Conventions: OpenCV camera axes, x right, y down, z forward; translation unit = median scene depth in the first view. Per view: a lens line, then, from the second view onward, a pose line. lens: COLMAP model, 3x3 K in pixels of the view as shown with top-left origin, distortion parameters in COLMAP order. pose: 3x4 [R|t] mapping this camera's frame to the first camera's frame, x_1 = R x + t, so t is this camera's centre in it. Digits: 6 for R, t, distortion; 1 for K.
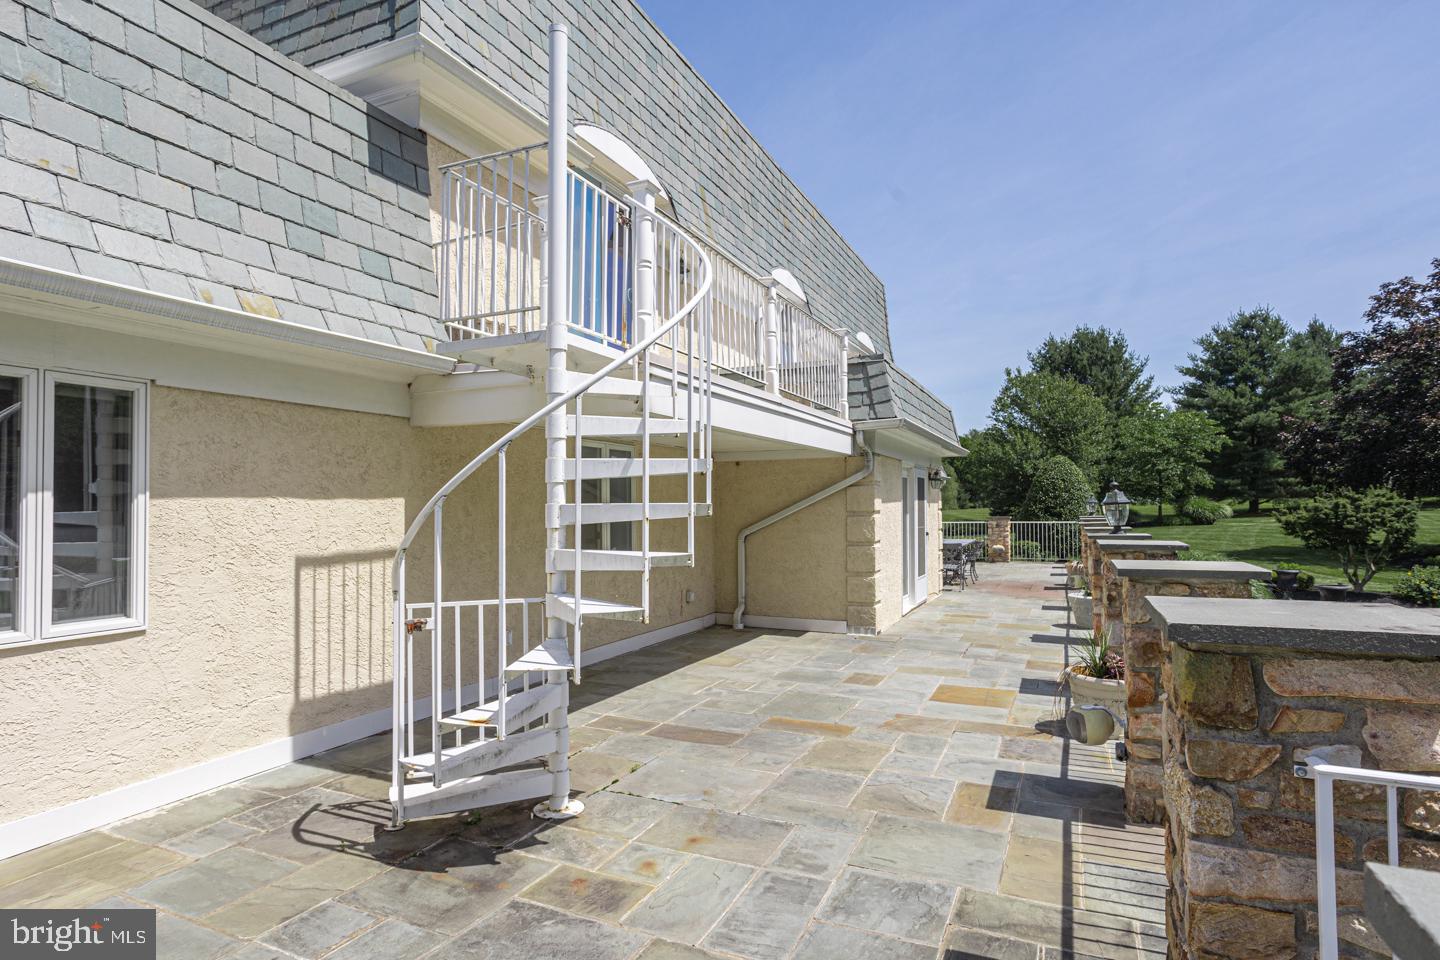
lens RADIAL K [[762.8, 0, 720.0], [0, 762.8, 480.0], [0, 0, 1]] dist [-0.070274, 0.034783]
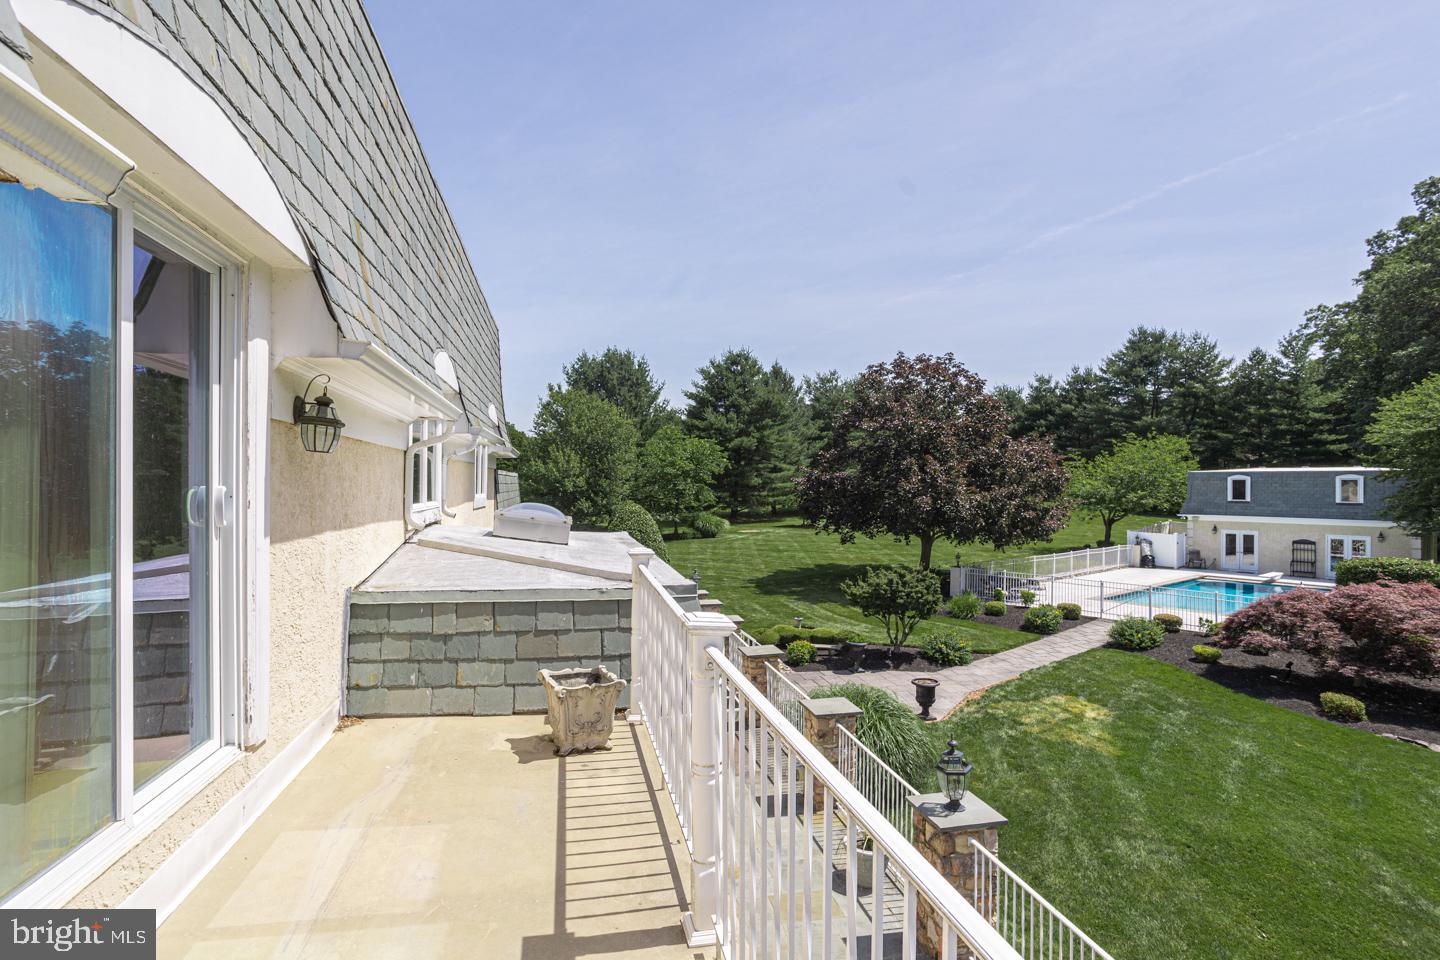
lens RADIAL K [[730.2, 0, 720.0], [0, 730.2, 480.0], [0, 0, 1]] dist [-0.033663, 0.029292]
pose [[0.801529, 0.024806, 0.597442, -0.014279], [-0.038114, 0.999227, 0.009646, -0.030905], [-0.596741, -0.030502, 0.801854, 0.063653]]
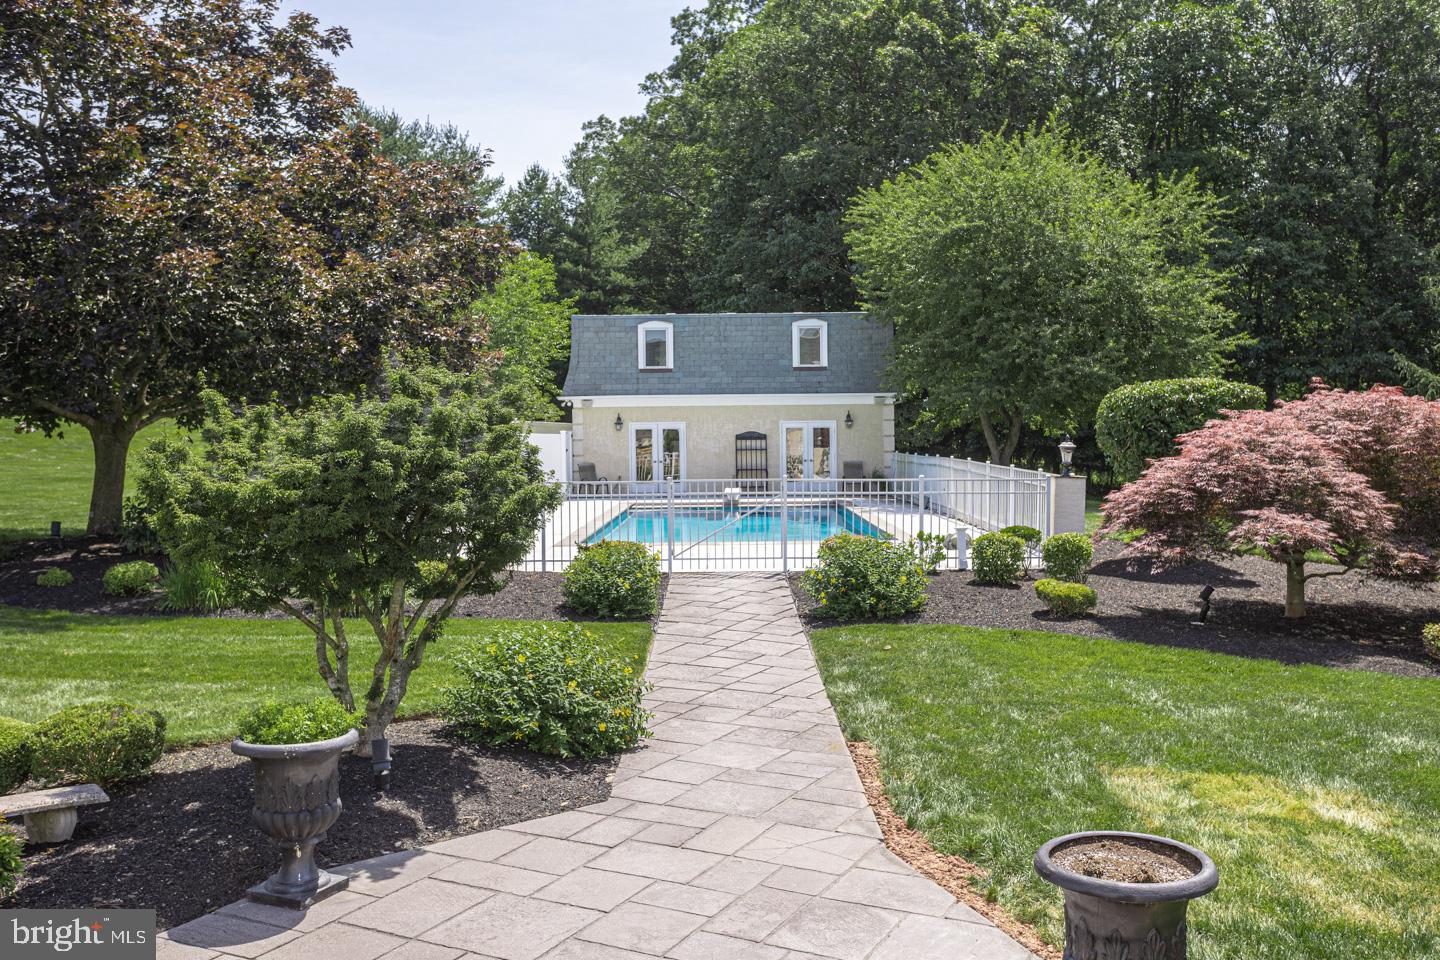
lens RADIAL K [[1262.0, 0, 720.0], [0, 1262.0, 480.0], [0, 0, 1]] dist [-0.002090, -0.001681]
pose [[0.049495, -0.021104, 0.998551, 0.106393], [-0.023473, 0.999476, 0.022287, 0.010251], [-0.998499, -0.024542, 0.048974, 0.217749]]
